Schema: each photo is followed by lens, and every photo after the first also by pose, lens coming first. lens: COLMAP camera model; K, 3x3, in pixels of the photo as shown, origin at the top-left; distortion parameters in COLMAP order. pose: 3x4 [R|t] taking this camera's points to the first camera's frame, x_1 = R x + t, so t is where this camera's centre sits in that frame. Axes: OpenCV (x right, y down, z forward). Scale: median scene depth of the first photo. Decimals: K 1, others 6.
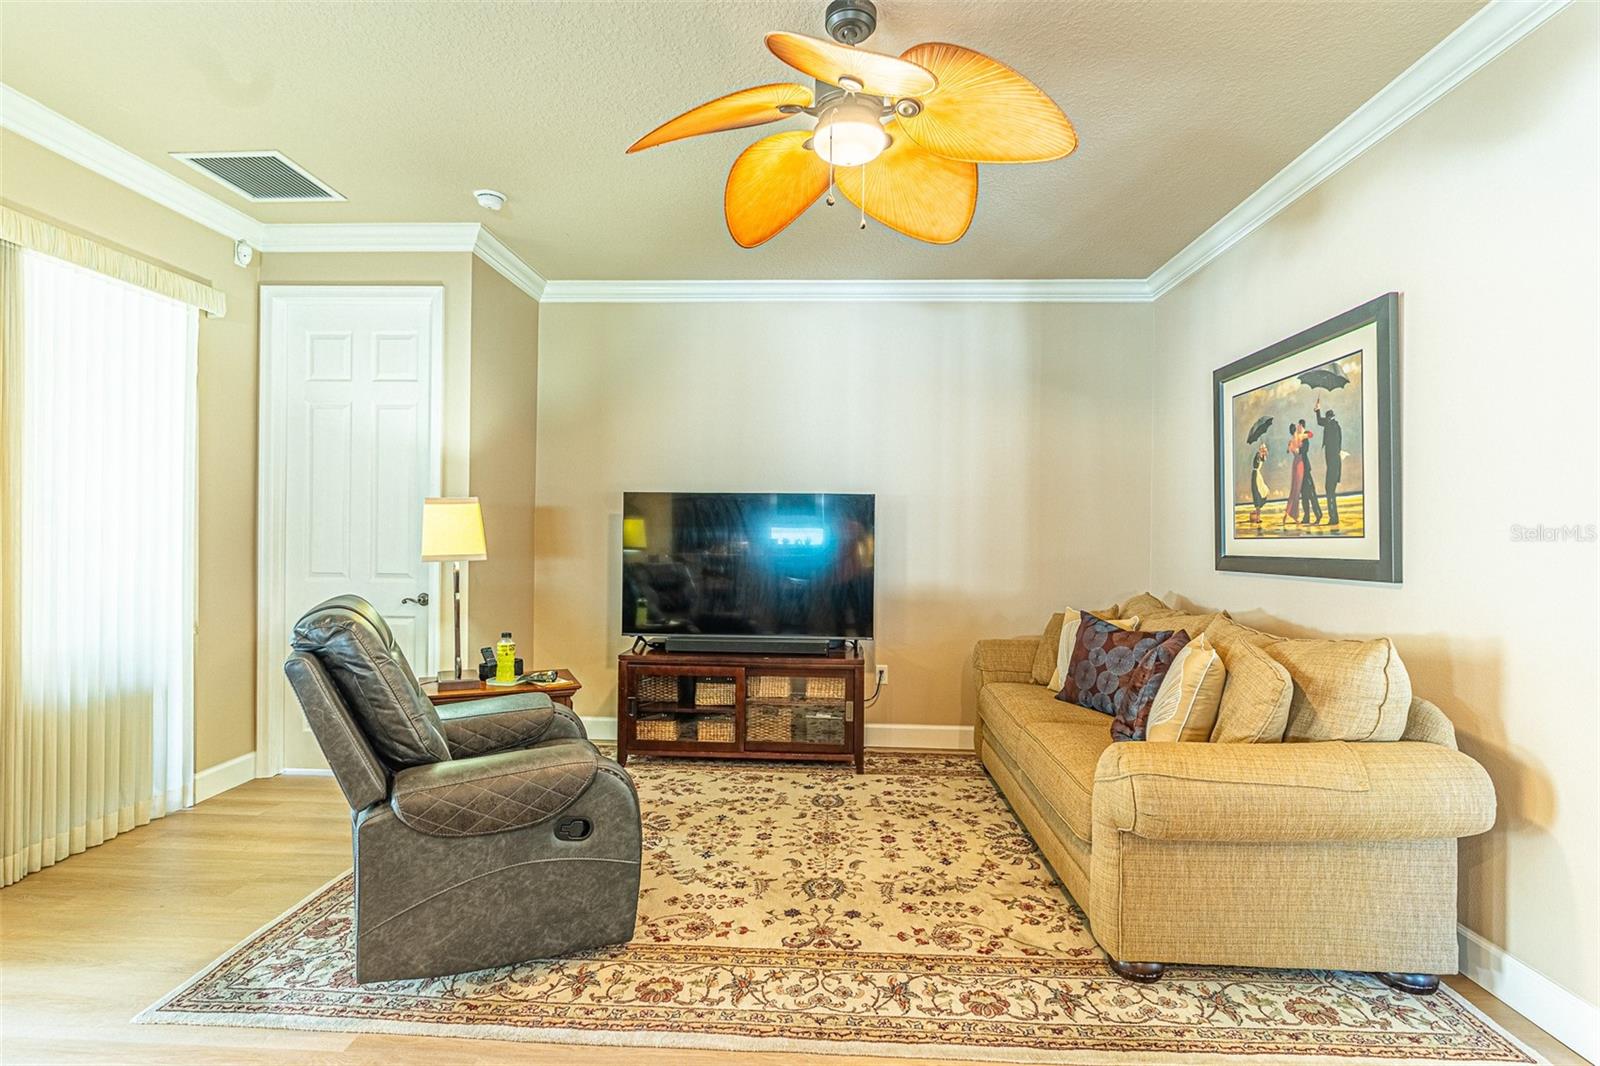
lens RADIAL K [[765.8, 0, 795.2], [0, 765.8, 535.0], [0, 0, 1]] dist [0.001718, -0.000385]
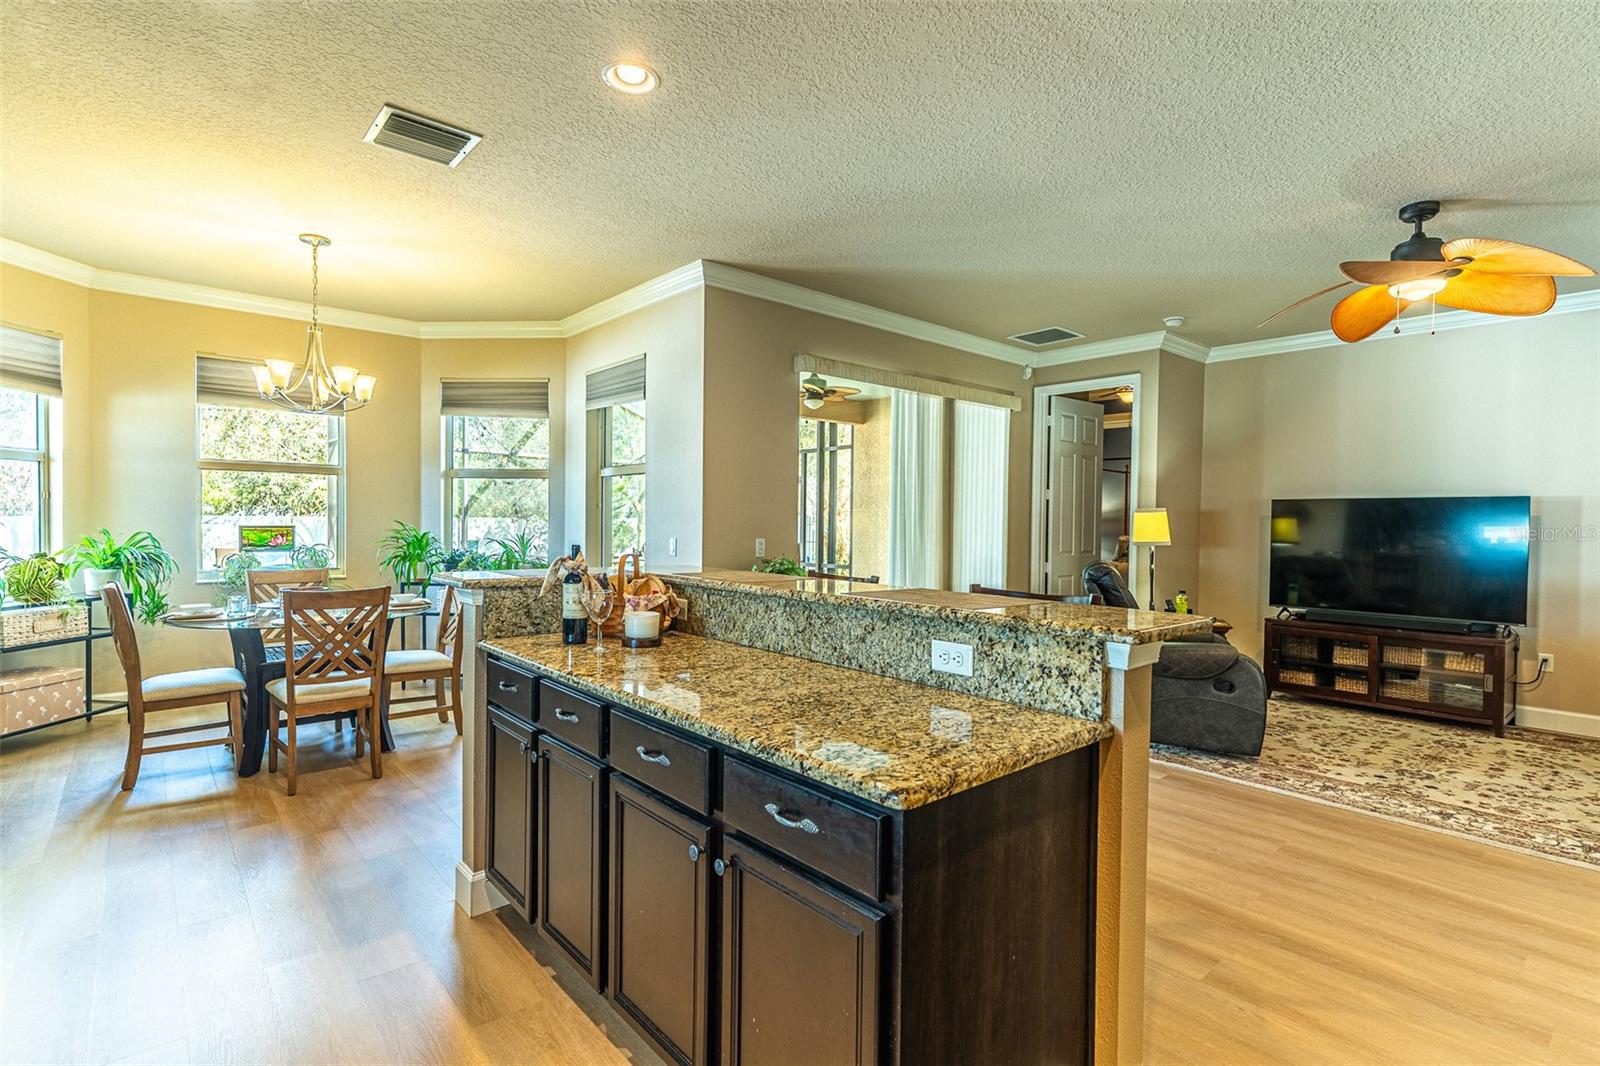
lens RADIAL K [[765.8, 0, 795.2], [0, 765.8, 535.0], [0, 0, 1]] dist [0.001718, -0.000385]
pose [[0.691332, 0.009676, -0.722472, 0.221712], [-0.006748, 0.999953, 0.006934, 0.004277], [0.722505, 0.000082, 0.691365, -0.695651]]
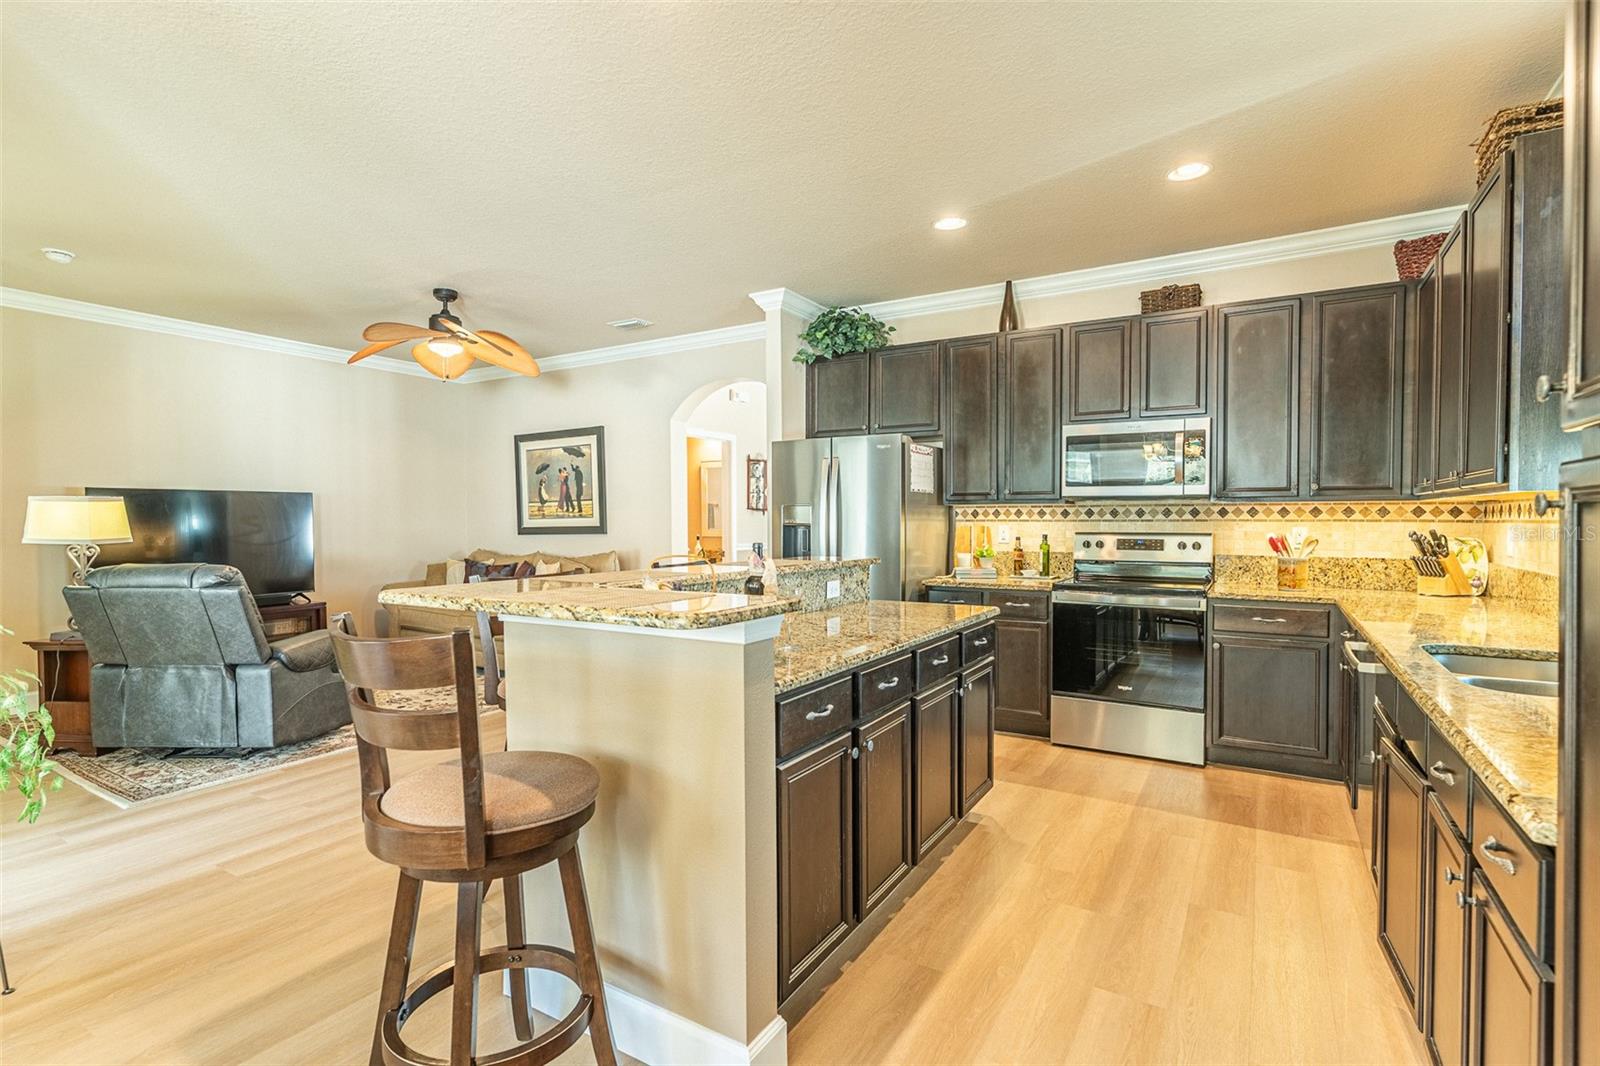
lens RADIAL K [[765.8, 0, 795.2], [0, 765.8, 535.0], [0, 0, 1]] dist [0.001718, -0.000385]
pose [[0.477758, -0.032927, 0.877874, -0.964245], [0.013009, 0.999453, 0.030407, -0.005855], [-0.878395, -0.003107, 0.477925, -0.668140]]
